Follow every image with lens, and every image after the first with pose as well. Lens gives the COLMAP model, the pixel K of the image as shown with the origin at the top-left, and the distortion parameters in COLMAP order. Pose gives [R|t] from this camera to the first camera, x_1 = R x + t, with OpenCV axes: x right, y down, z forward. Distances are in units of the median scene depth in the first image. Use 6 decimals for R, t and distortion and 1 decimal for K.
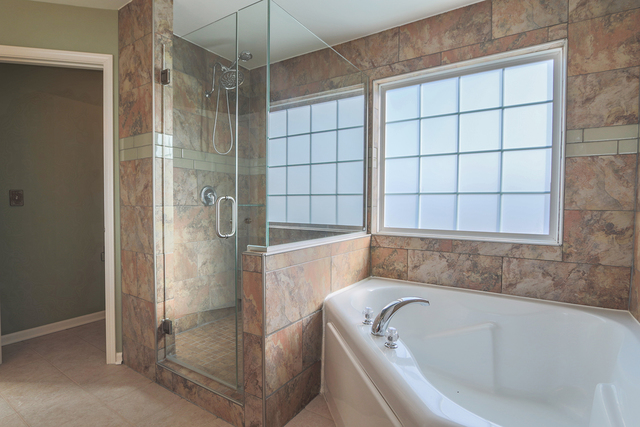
lens RADIAL K [[328.2, 0, 319.1], [0, 328.2, 214.6], [0, 0, 1]] dist [-0.005973, 0.000409]
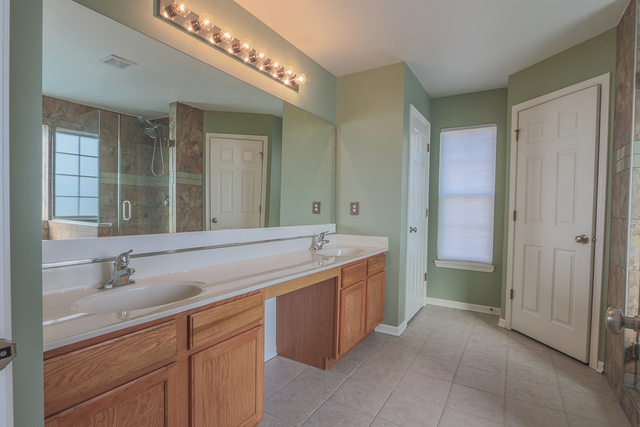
lens RADIAL K [[328.2, 0, 319.1], [0, 328.2, 213.6], [0, 0, 1]] dist [-0.005973, 0.000409]
pose [[0.060434, 0.015941, -0.998045, 0.383131], [-0.052954, 0.998516, 0.012742, -0.005009], [0.996767, 0.052080, 0.061189, 0.042553]]
